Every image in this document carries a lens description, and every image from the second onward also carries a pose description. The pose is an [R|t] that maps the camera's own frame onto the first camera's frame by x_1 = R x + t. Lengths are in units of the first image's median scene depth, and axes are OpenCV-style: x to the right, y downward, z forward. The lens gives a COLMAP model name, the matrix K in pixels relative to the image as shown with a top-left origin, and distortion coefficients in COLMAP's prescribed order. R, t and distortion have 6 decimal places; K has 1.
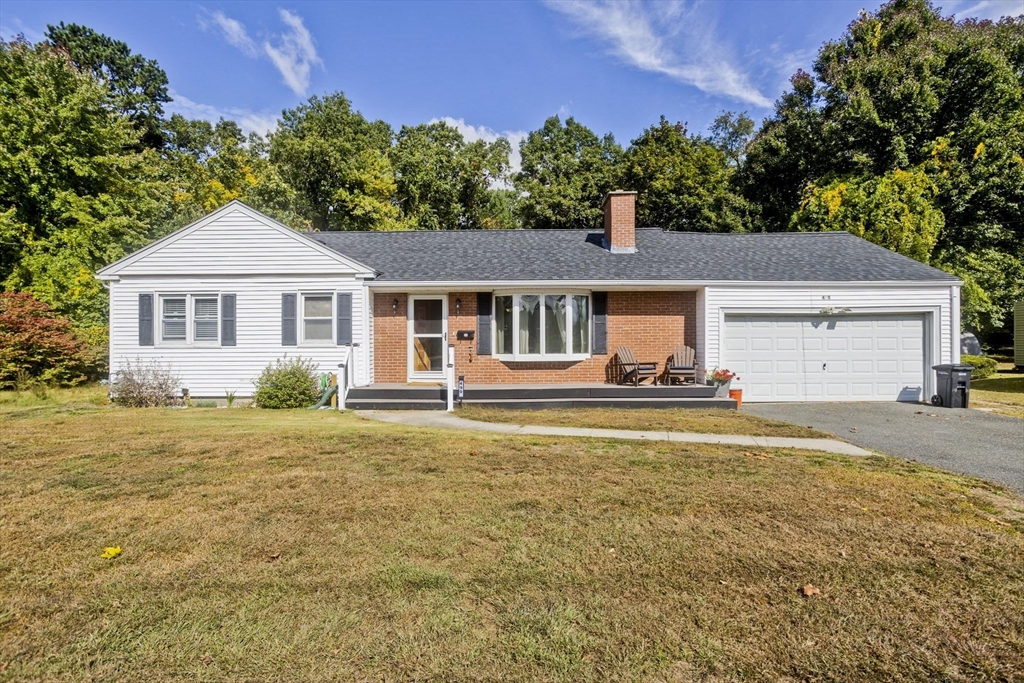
lens RADIAL K [[499.4, 0, 516.0], [0, 499.4, 337.2], [0, 0, 1]] dist [-0.055508, 0.036989]
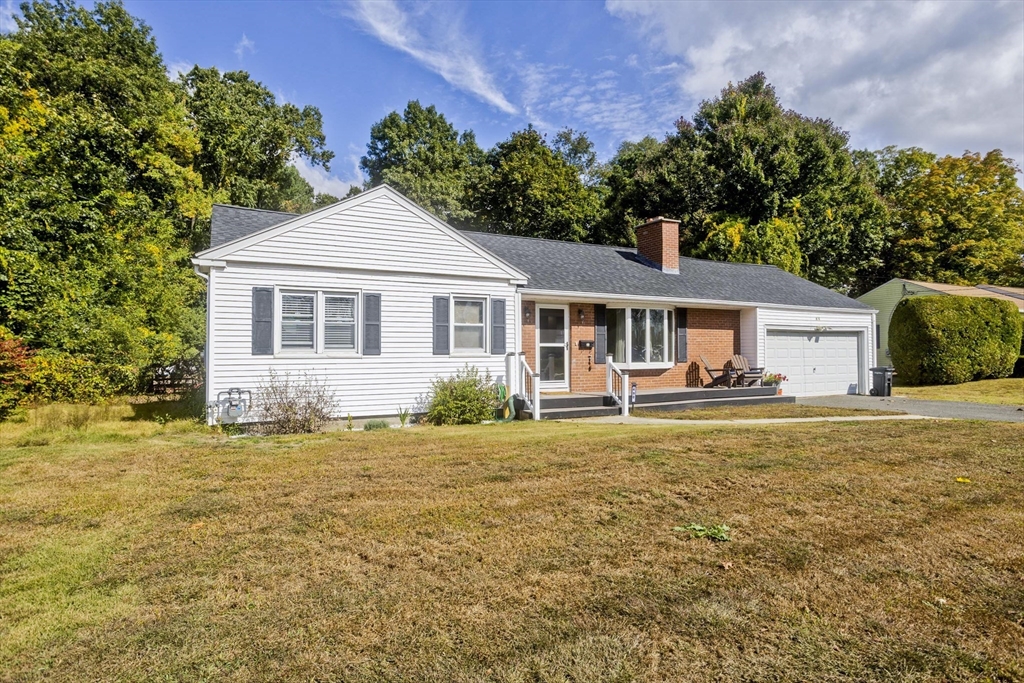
lens RADIAL K [[573.1, 0, 512.0], [0, 573.1, 341.5], [0, 0, 1]] dist [-0.027039, 0.000432]
pose [[0.879706, 0.010575, 0.475400, -0.830410], [-0.005974, 0.999920, -0.011189, 0.003688], [-0.475480, 0.007003, 0.879699, 0.027513]]
